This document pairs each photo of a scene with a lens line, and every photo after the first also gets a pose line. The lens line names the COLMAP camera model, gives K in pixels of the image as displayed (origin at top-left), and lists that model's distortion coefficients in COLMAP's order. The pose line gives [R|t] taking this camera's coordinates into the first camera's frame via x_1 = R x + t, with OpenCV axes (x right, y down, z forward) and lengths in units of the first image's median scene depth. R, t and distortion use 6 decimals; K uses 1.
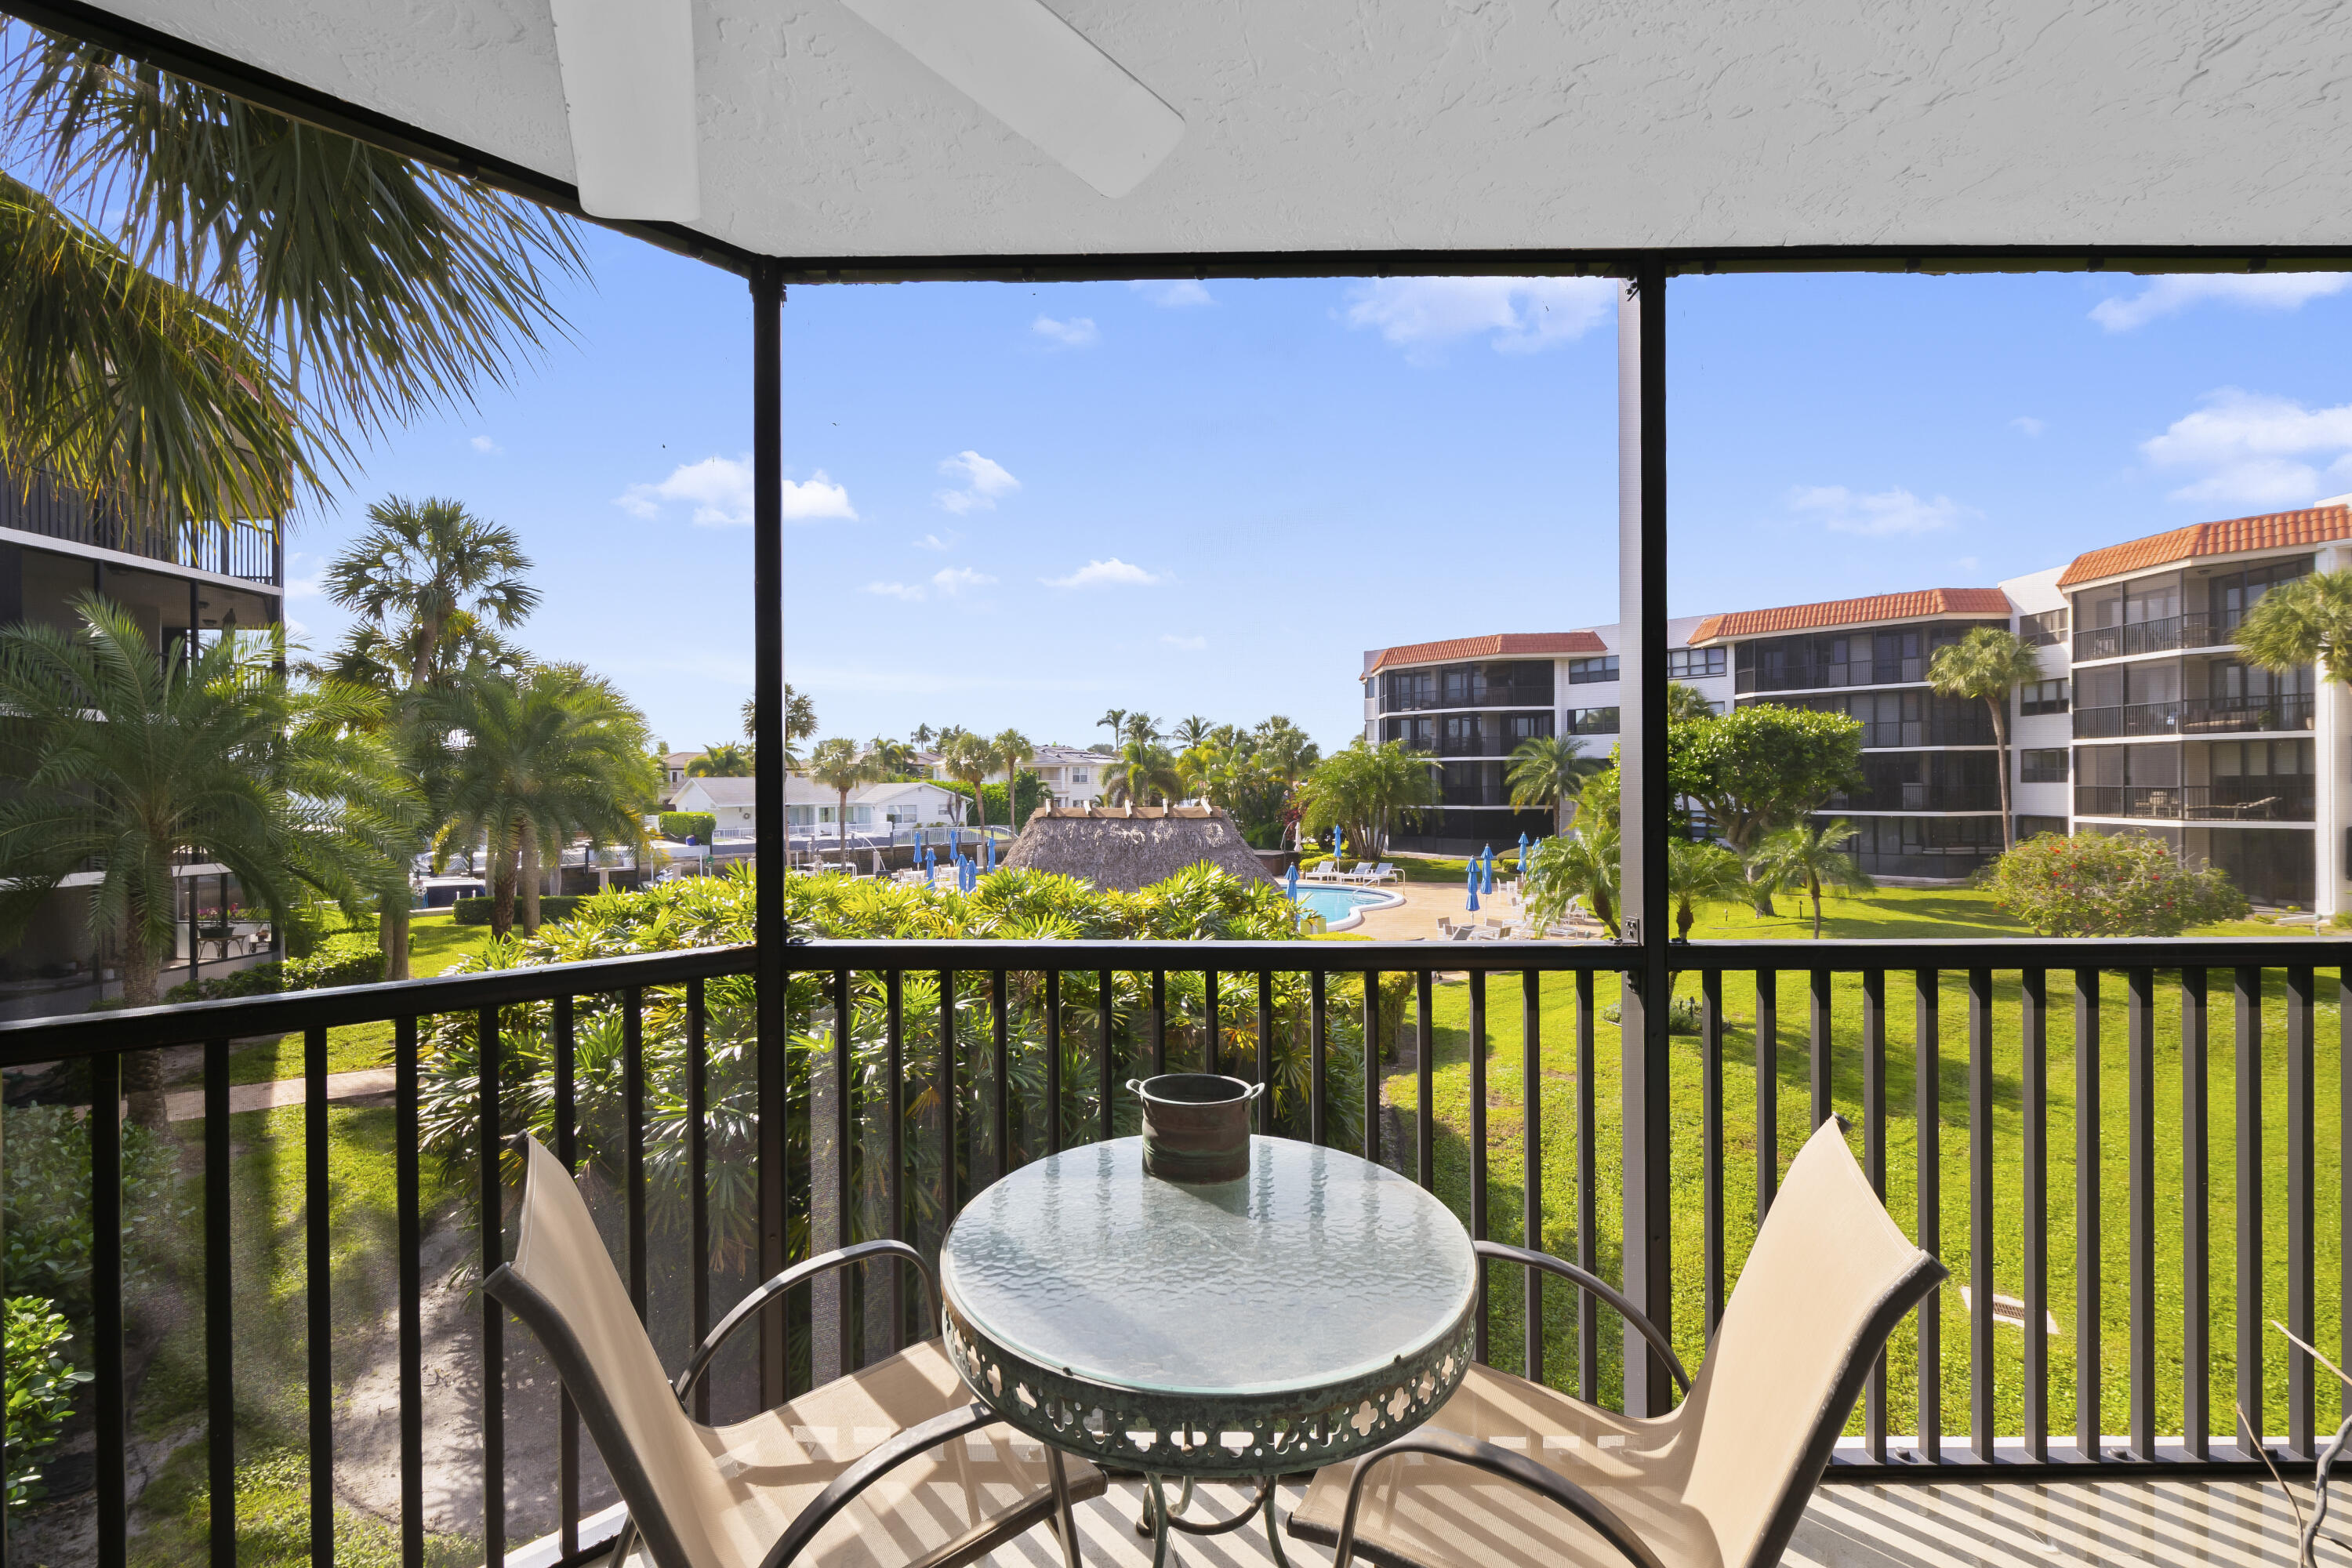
lens RADIAL K [[929.7, 0, 1186.2], [0, 929.7, 785.1], [0, 0, 1]] dist [-0.003216, -0.000680]
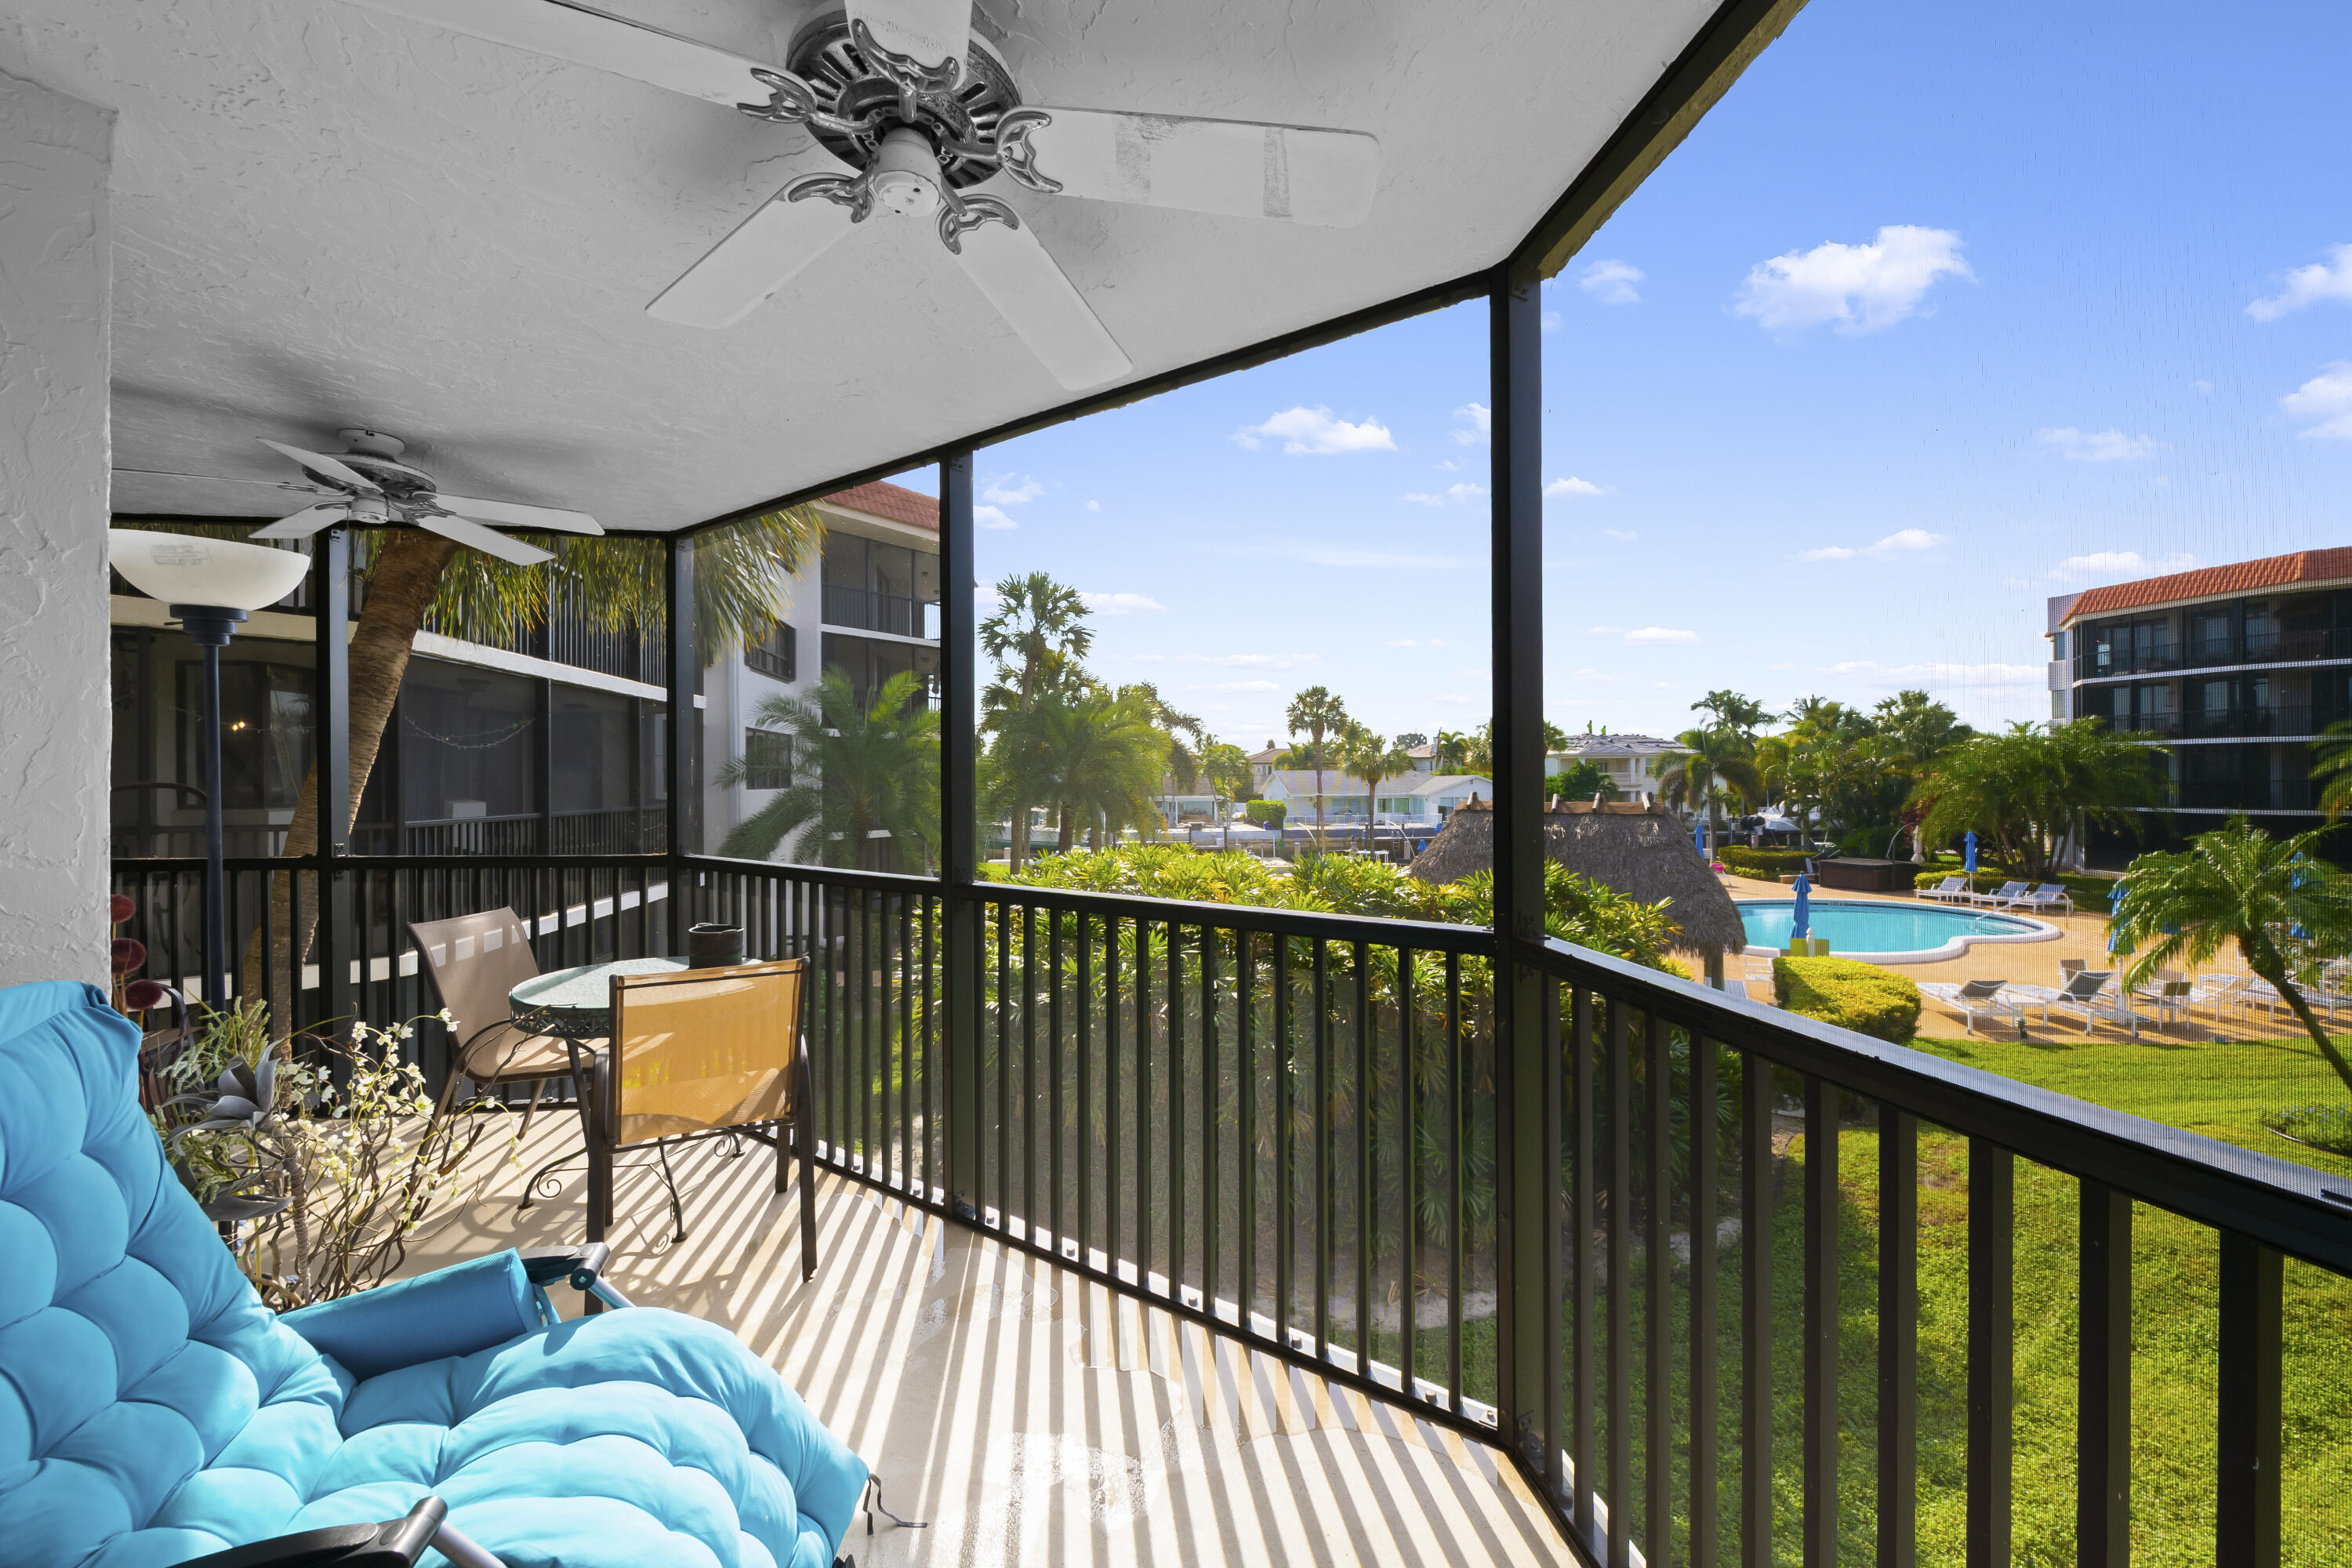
lens RADIAL K [[939.5, 0, 1182.7], [0, 939.5, 783.3], [0, 0, 1]] dist [-0.002746, -0.000695]
pose [[0.816100, 0.005431, -0.577884, 0.088244], [-0.001638, 0.999974, 0.007084, -0.000558], [0.577908, -0.004835, 0.816088, -0.010382]]
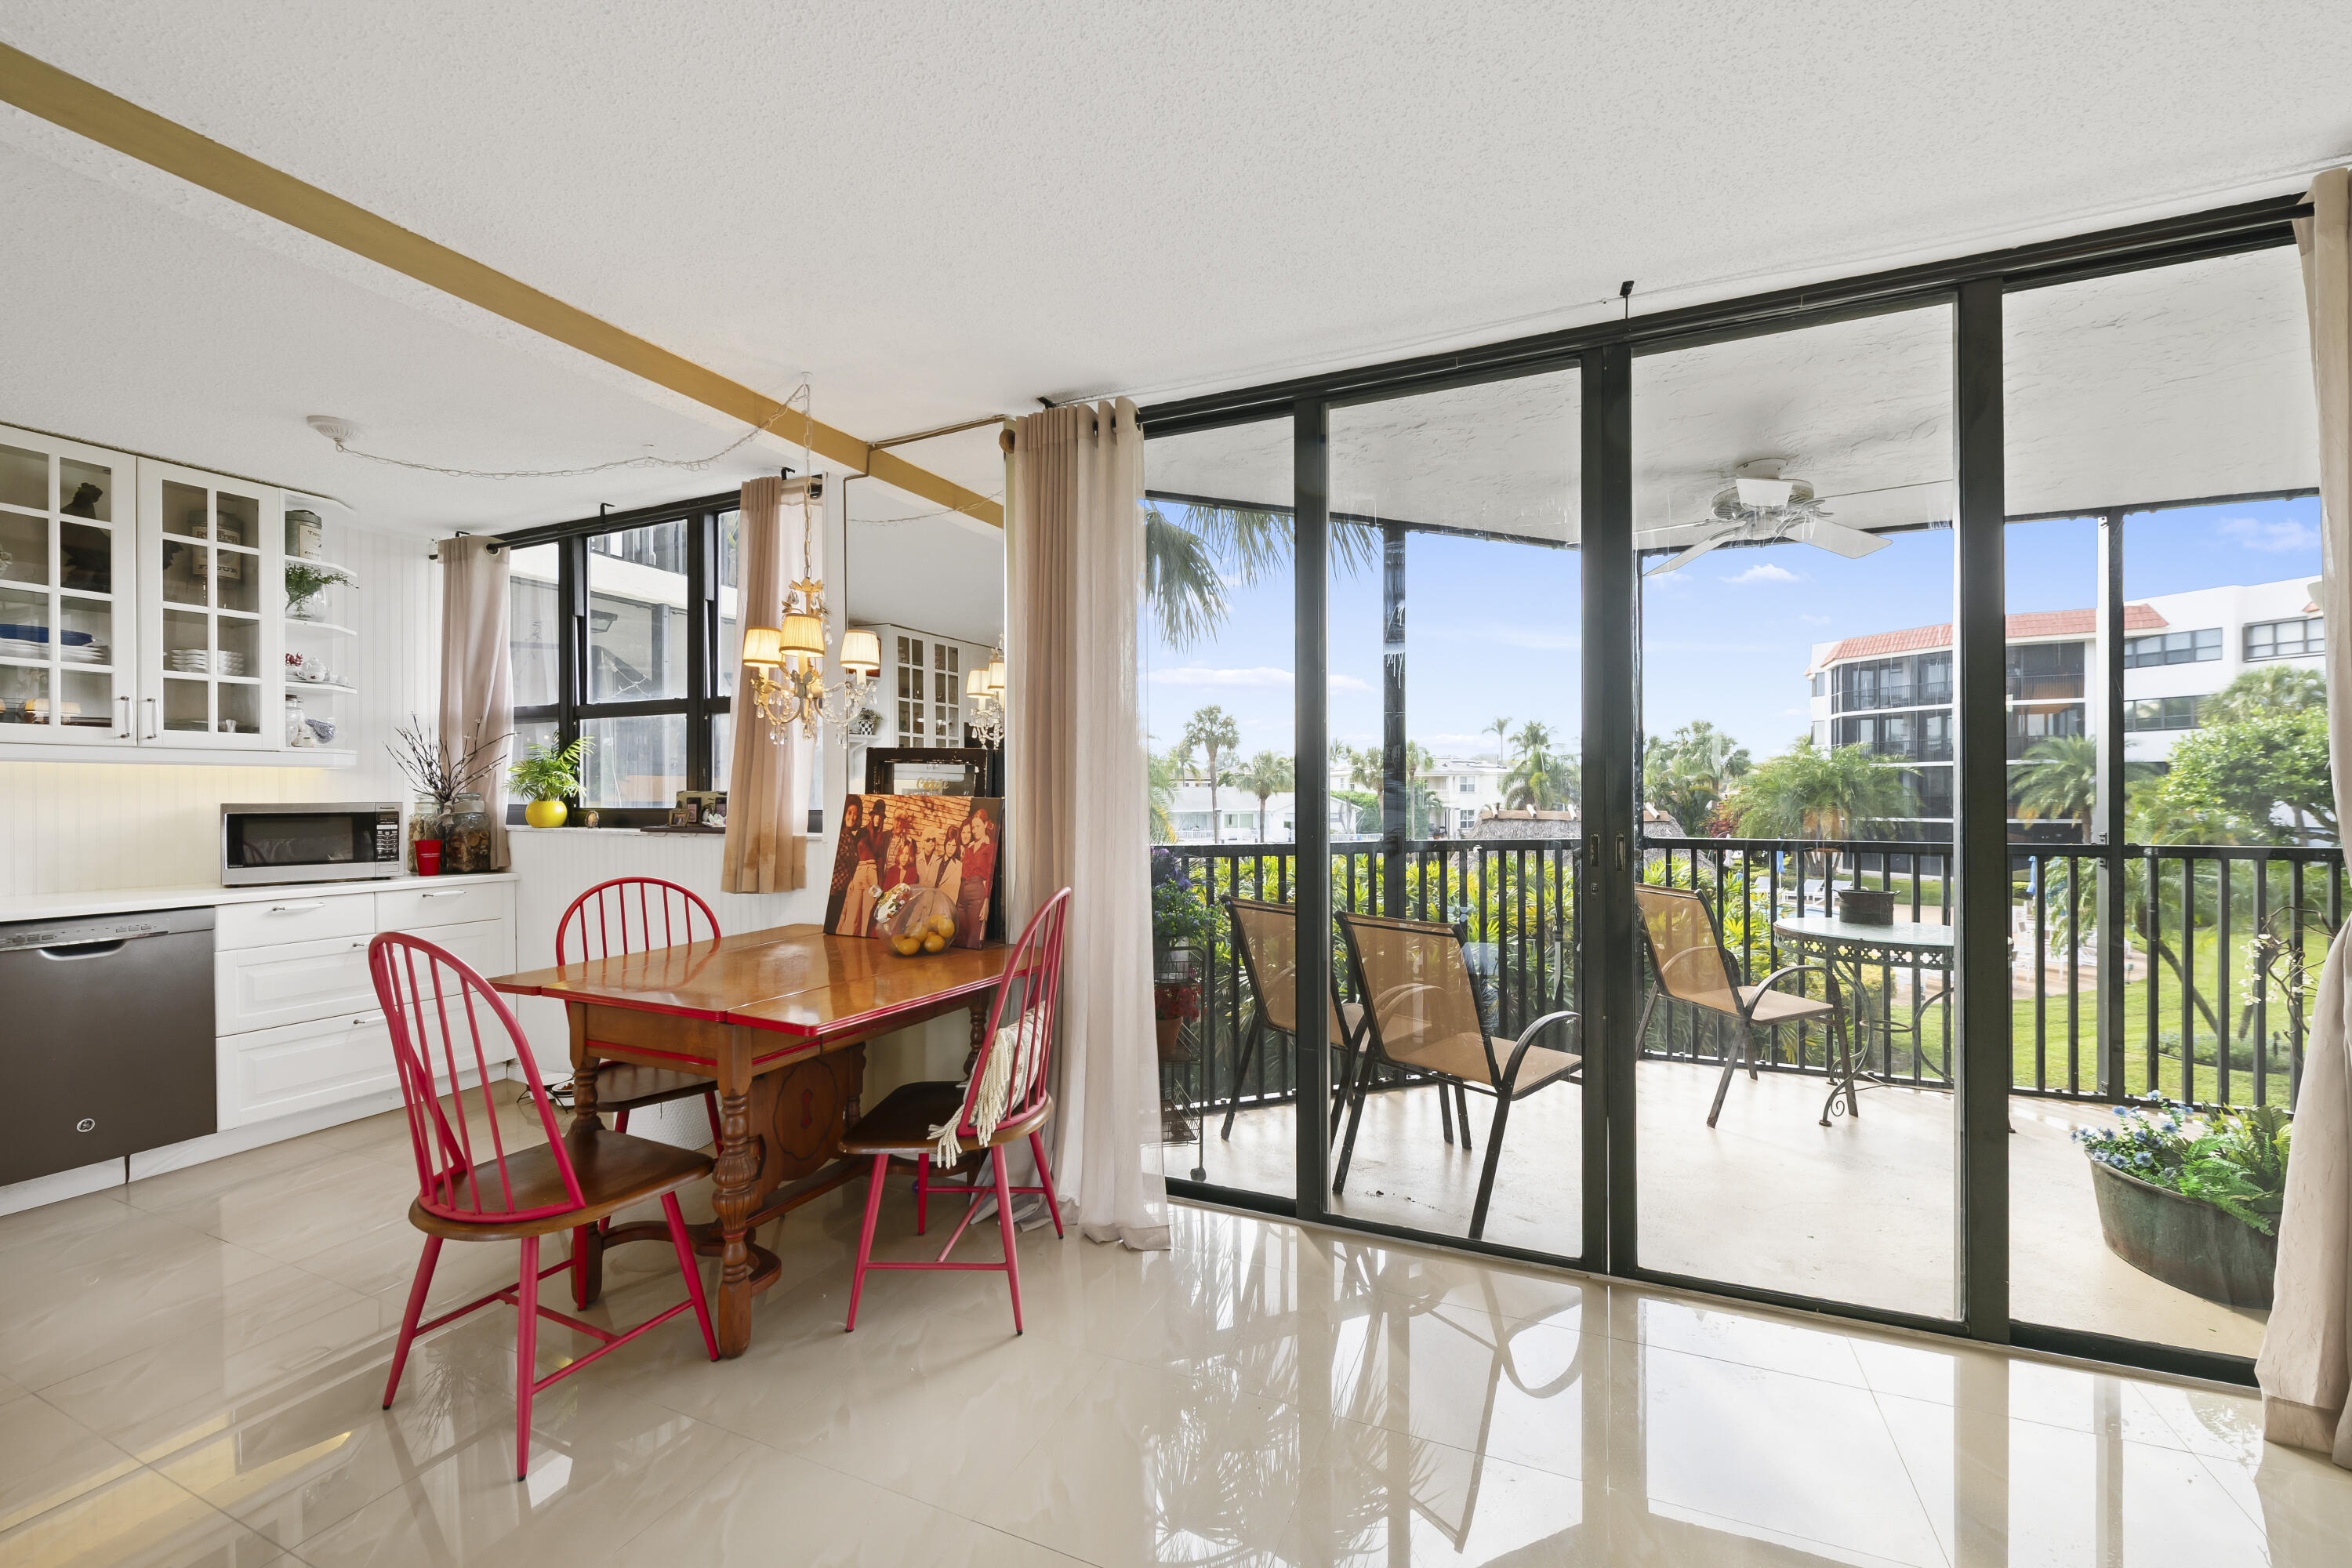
lens RADIAL K [[939.5, 0, 1182.7], [0, 939.5, 783.3], [0, 0, 1]] dist [-0.002746, -0.000695]
pose [[0.924255, -0.002652, -0.381766, -0.031807], [-0.002231, 0.999921, -0.012348, 0.003038], [0.381769, 0.012264, 0.924176, -0.087758]]
